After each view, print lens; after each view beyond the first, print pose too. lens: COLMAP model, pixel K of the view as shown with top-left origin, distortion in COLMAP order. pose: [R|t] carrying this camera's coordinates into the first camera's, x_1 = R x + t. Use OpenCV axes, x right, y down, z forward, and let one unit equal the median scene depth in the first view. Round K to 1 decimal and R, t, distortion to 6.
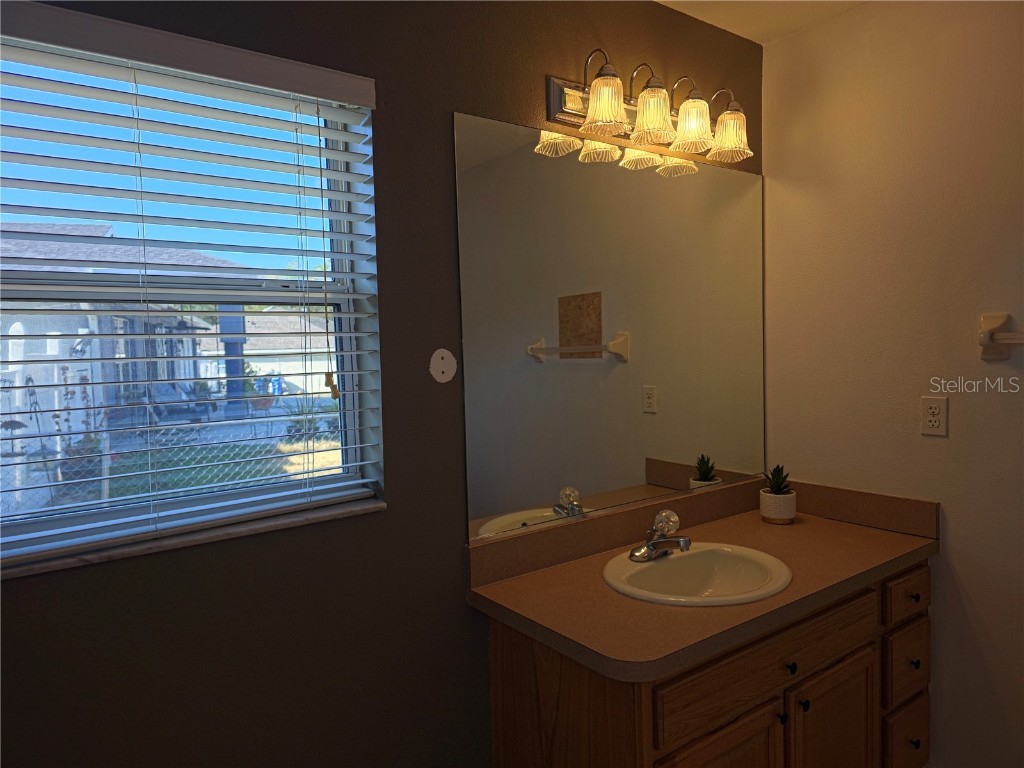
lens RADIAL K [[682.8, 0, 508.2], [0, 682.8, 386.3], [0, 0, 1]] dist [0.052396, -0.053779]
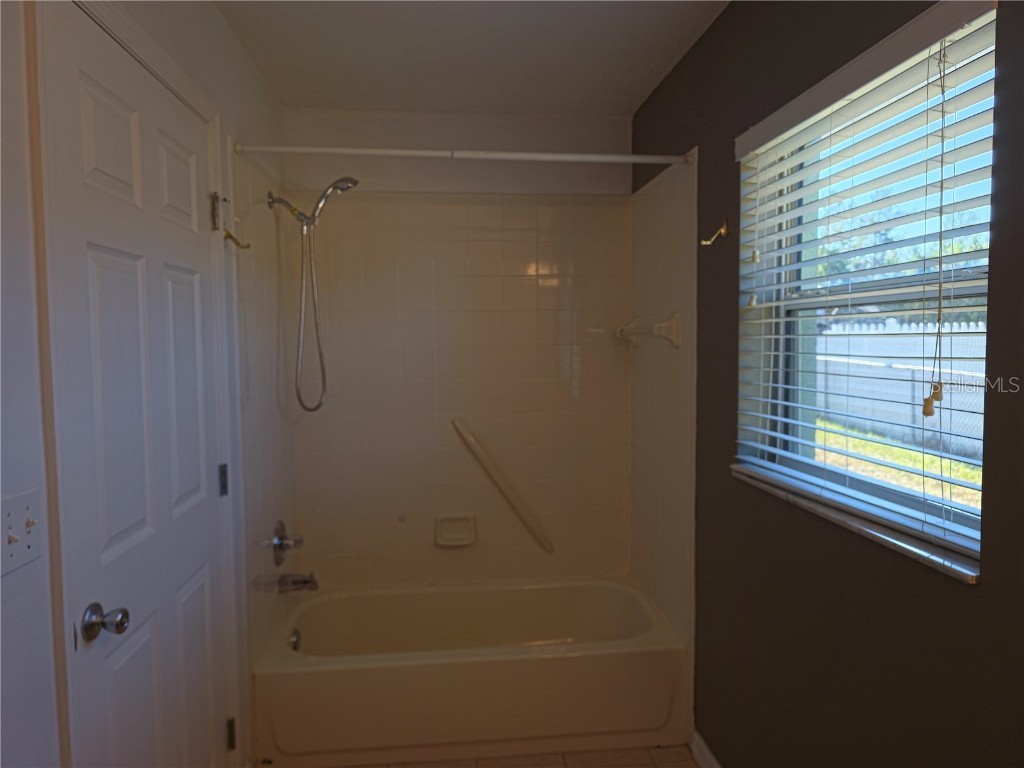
lens RADIAL K [[682.8, 0, 511.6], [0, 682.8, 388.6], [0, 0, 1]] dist [0.052396, -0.053779]
pose [[-0.503803, 0.098961, -0.858132, 0.669329], [-0.011512, 0.992559, 0.121222, -0.104382], [0.863742, 0.070951, -0.498914, 0.958925]]
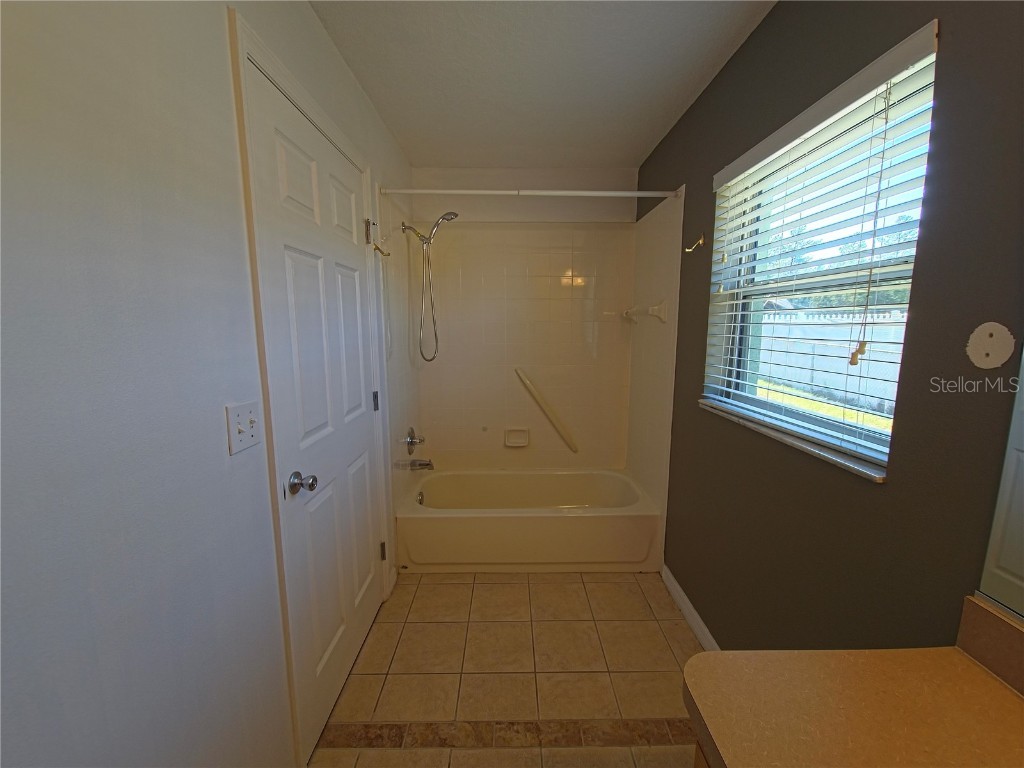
lens RADIAL K [[423.2, 0, 511.1], [0, 423.2, 389.2], [0, 0, 1]] dist [0.000150, -0.004744]
pose [[-0.586419, 0.163213, -0.793394, 0.618296], [-0.011838, 0.977658, 0.209868, -0.079075], [0.809921, 0.132463, -0.571385, 0.922304]]
